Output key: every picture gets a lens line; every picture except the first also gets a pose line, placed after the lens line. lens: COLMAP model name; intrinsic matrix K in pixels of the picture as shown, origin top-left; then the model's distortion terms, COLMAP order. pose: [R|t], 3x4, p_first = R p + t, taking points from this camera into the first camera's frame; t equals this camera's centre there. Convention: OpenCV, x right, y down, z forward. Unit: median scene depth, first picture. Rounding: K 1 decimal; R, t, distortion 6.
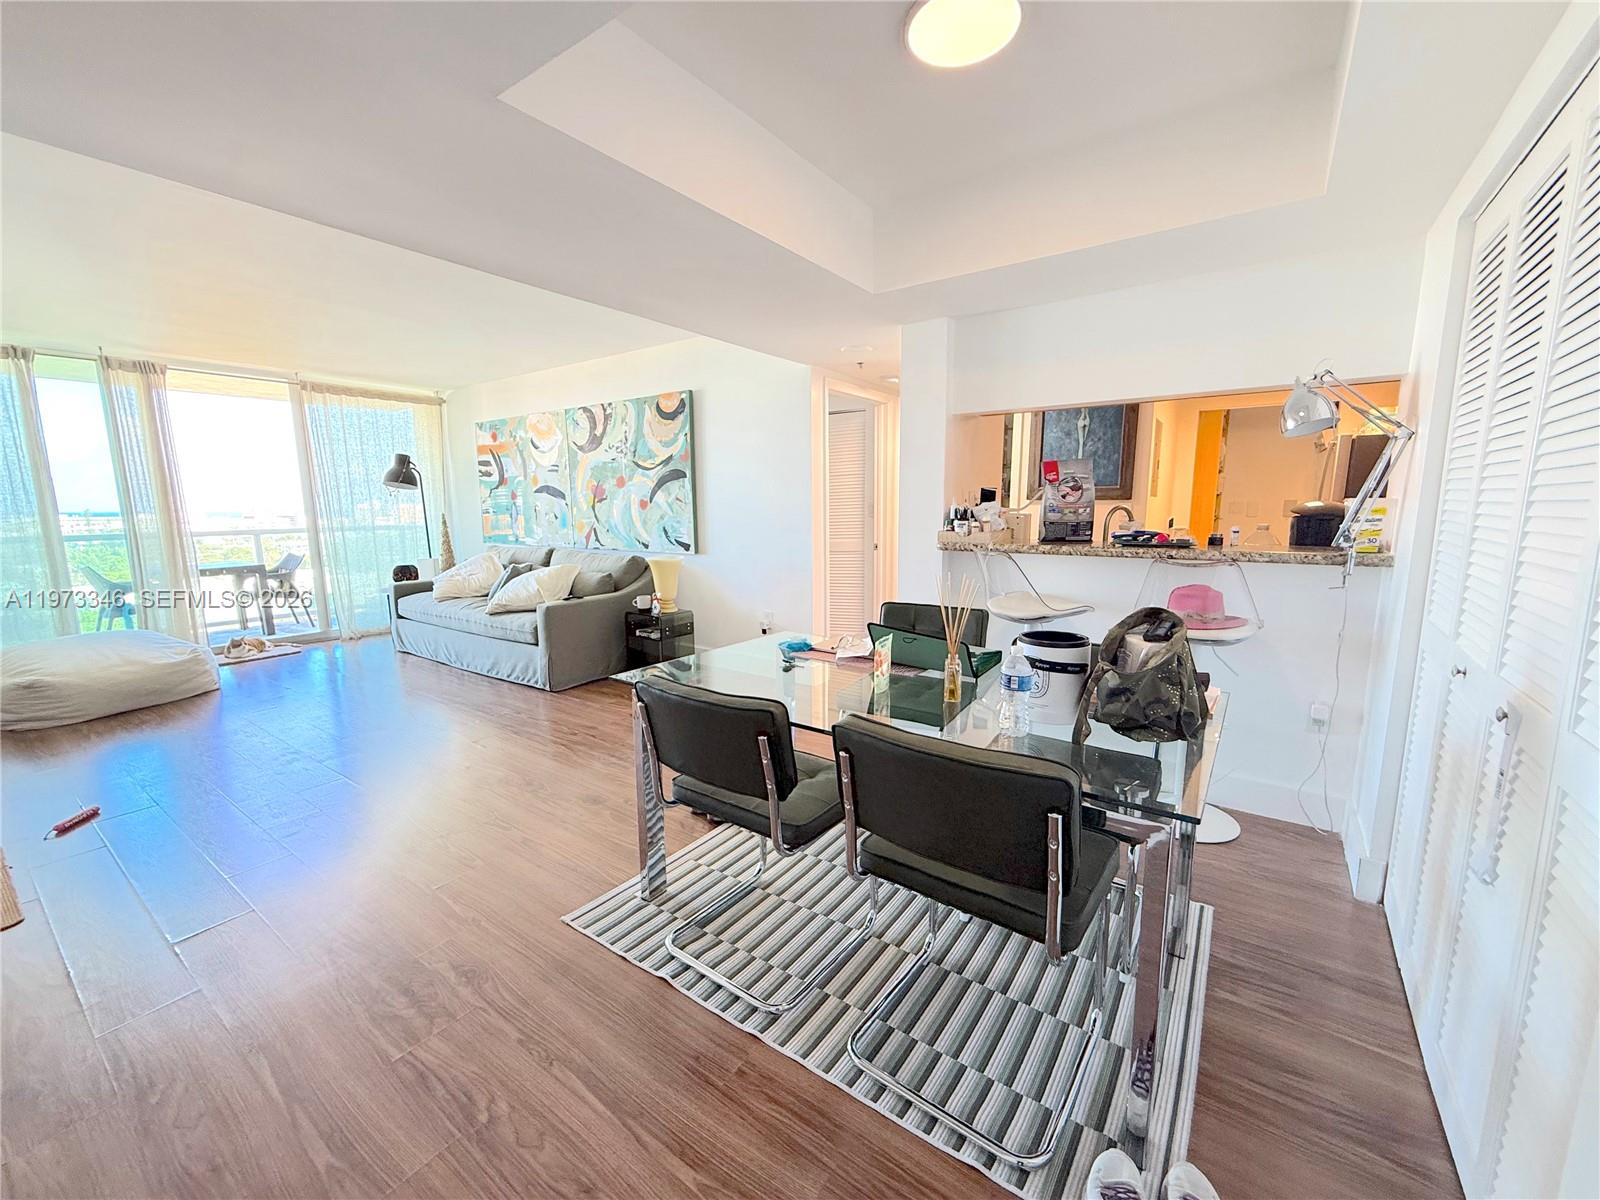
lens RADIAL K [[635.0, 0, 797.5], [0, 635.0, 601.1], [0, 0, 1]] dist [-0.002669, 0.000588]
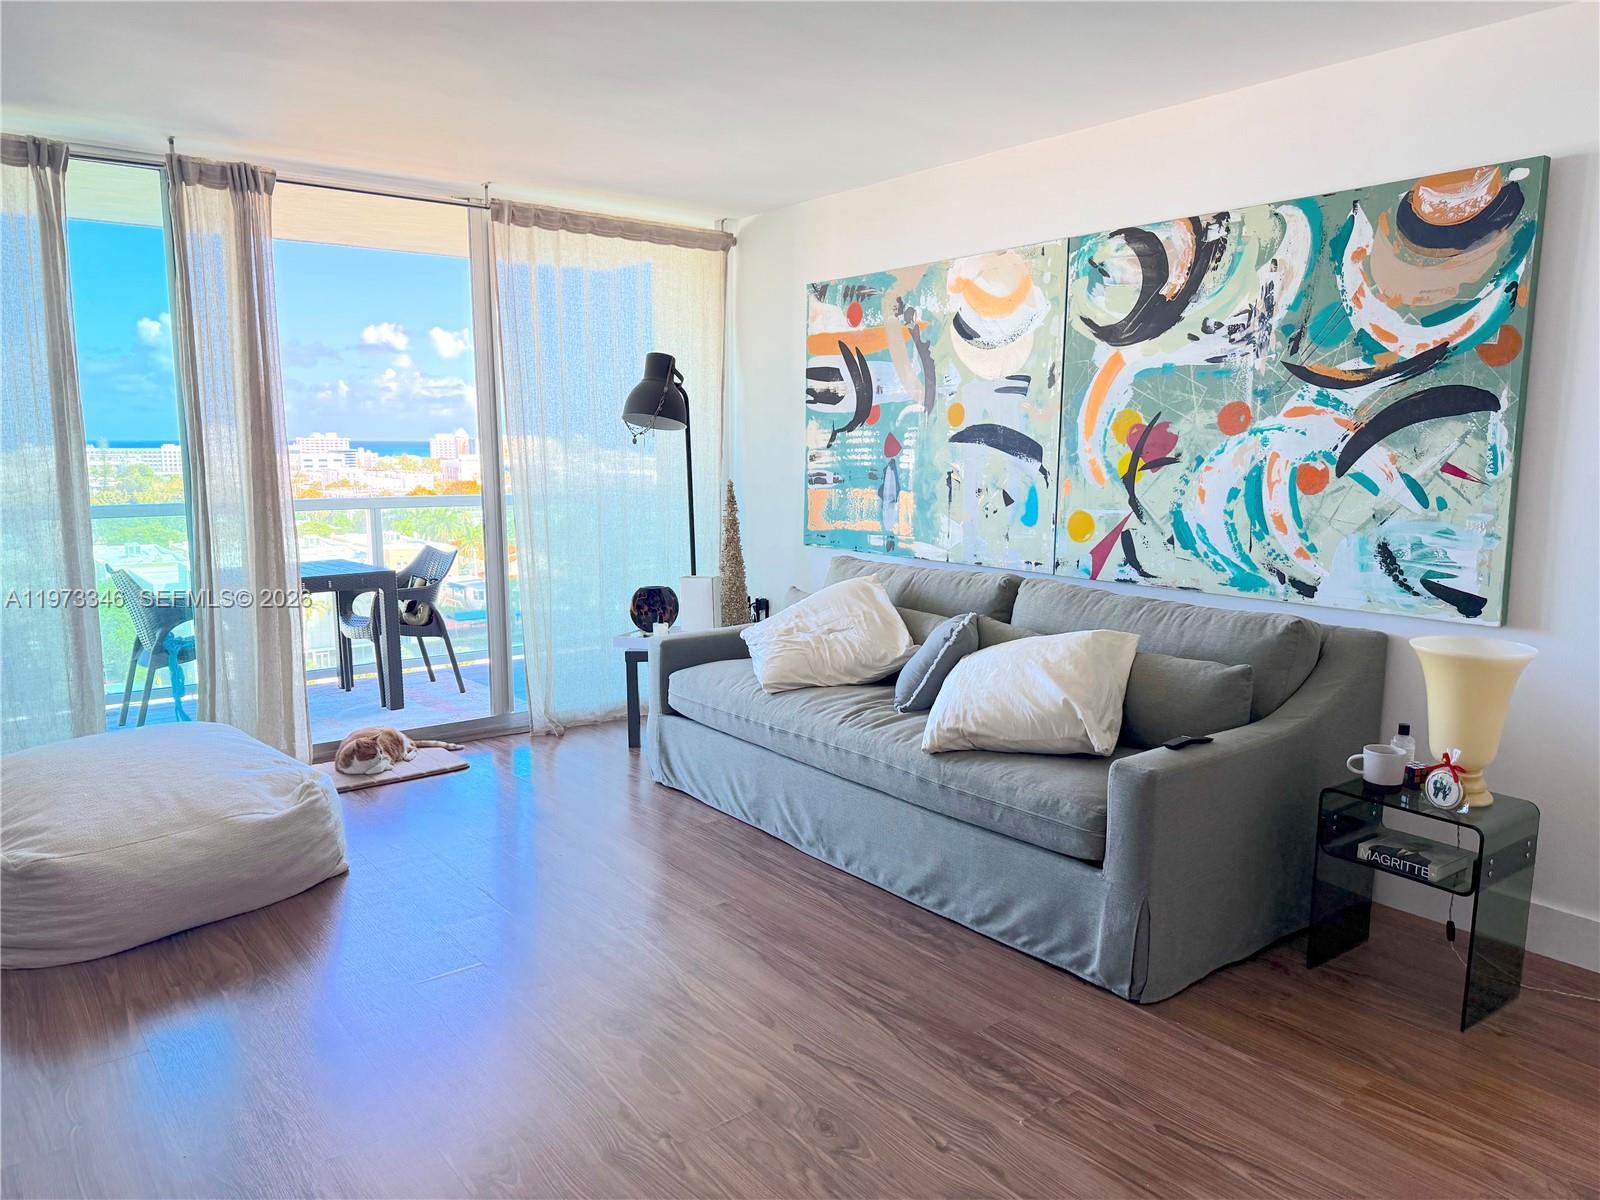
lens RADIAL K [[1112.3, 0, 812.8], [0, 1112.3, 617.2], [0, 0, 1]] dist [0.046297, -0.064054]
pose [[0.959911, 0.055648, -0.274725, -0.318773], [-0.055141, 0.998433, 0.009574, -0.057325], [0.274827, 0.005959, 0.961475, 0.266549]]
